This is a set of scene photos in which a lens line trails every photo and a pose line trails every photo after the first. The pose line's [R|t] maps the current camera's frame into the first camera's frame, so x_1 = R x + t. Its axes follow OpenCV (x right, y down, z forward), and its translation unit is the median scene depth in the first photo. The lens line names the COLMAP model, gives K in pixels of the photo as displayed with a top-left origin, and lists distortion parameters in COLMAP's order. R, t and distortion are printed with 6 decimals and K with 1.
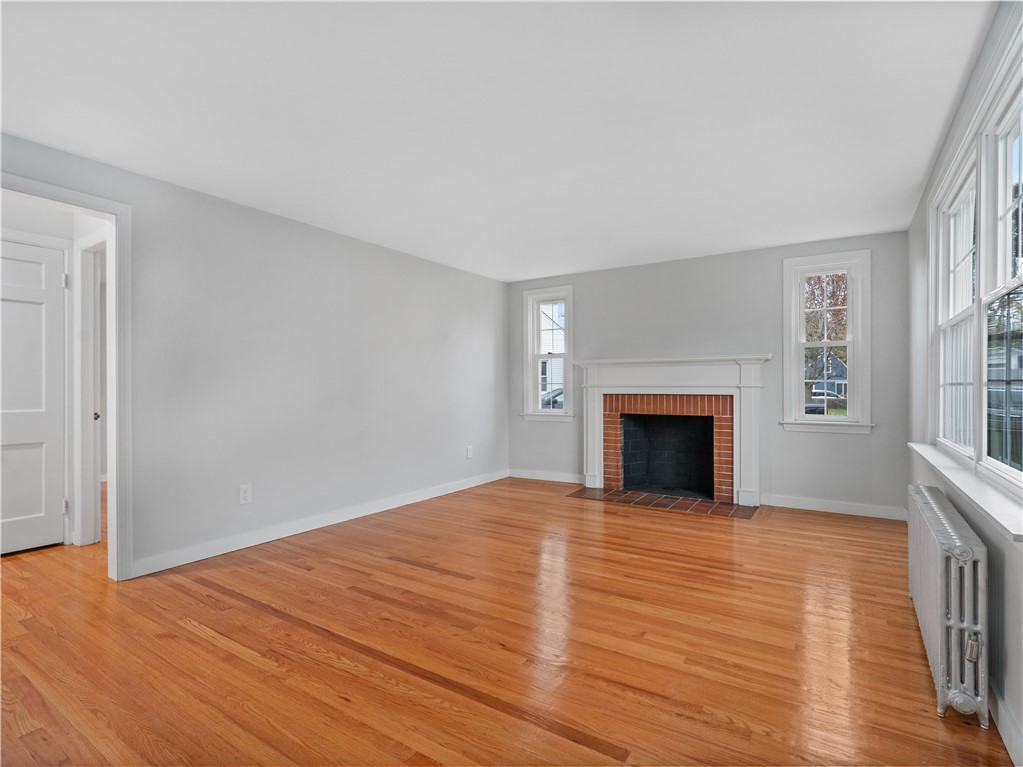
lens RADIAL K [[523.9, 0, 491.9], [0, 523.9, 383.5], [0, 0, 1]] dist [-0.010147, 0.001813]
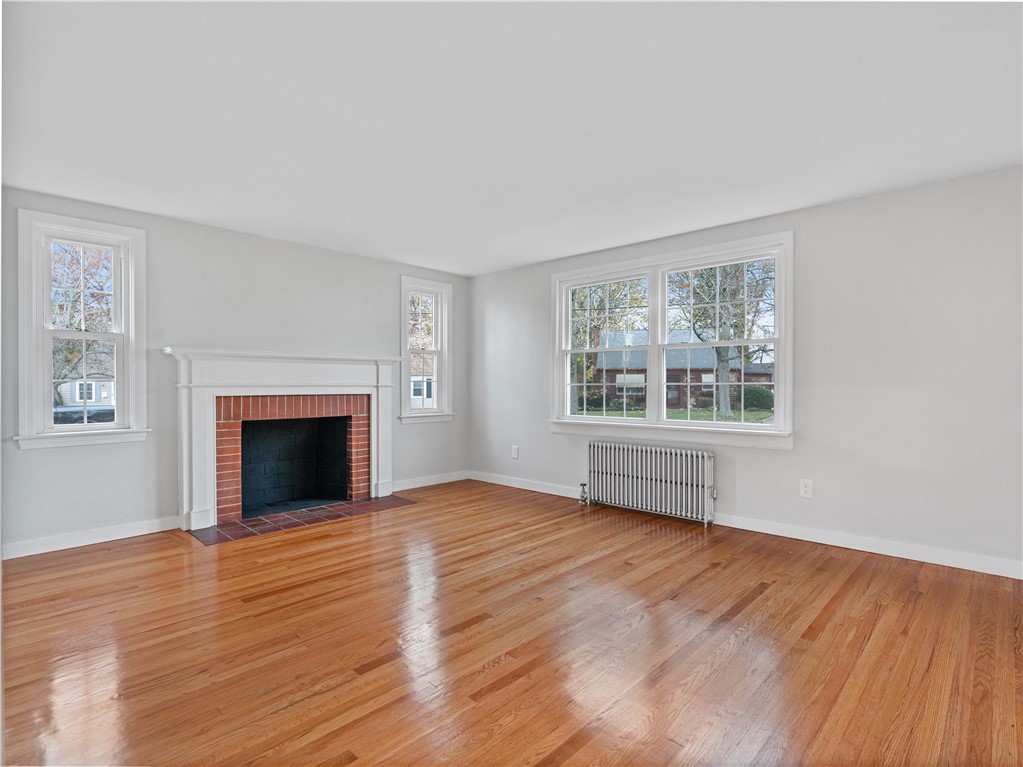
lens RADIAL K [[523.9, 0, 572.8], [0, 523.9, 384.4], [0, 0, 1]] dist [-0.010147, 0.001813]
pose [[0.097845, 0.004346, 0.995192, -0.522453], [0.001605, 0.999988, -0.004524, 0.008219], [-0.995200, 0.002040, 0.097837, 0.483211]]
